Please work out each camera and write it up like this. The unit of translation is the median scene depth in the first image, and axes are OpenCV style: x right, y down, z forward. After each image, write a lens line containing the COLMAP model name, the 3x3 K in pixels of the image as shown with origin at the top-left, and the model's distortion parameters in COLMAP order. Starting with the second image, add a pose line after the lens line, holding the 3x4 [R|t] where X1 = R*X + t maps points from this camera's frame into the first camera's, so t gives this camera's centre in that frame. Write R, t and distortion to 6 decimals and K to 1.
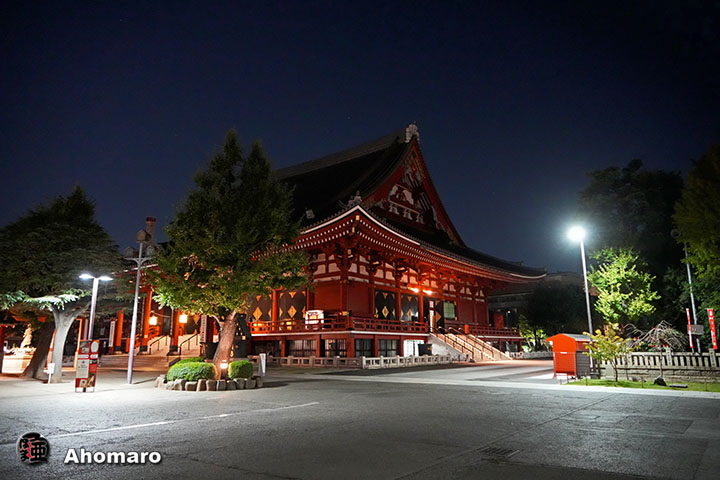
lens RADIAL K [[504.2, 0, 348.3], [0, 504.2, 231.4], [0, 0, 1]] dist [-0.059002, 0.041700]
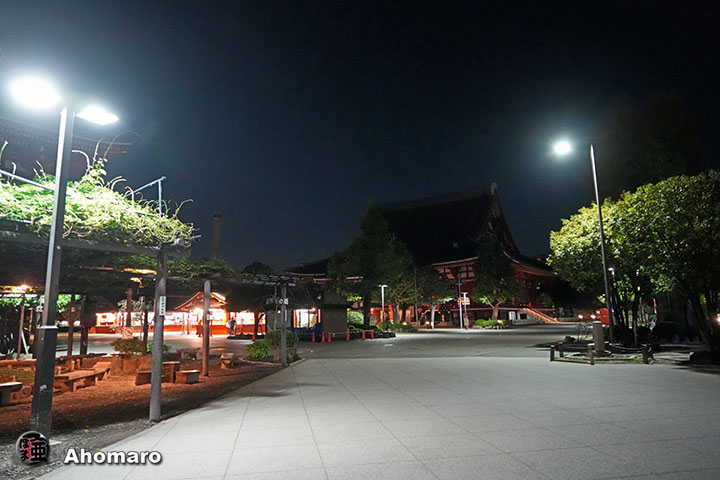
lens RADIAL K [[478.1, 0, 358.9], [0, 478.1, 231.9], [0, 0, 1]] dist [-0.046514, 0.030856]
pose [[0.998890, -0.007562, 0.046488, -0.420062], [0.005439, 0.998943, 0.045640, -0.134309], [-0.046784, -0.045336, 0.997876, -0.590540]]
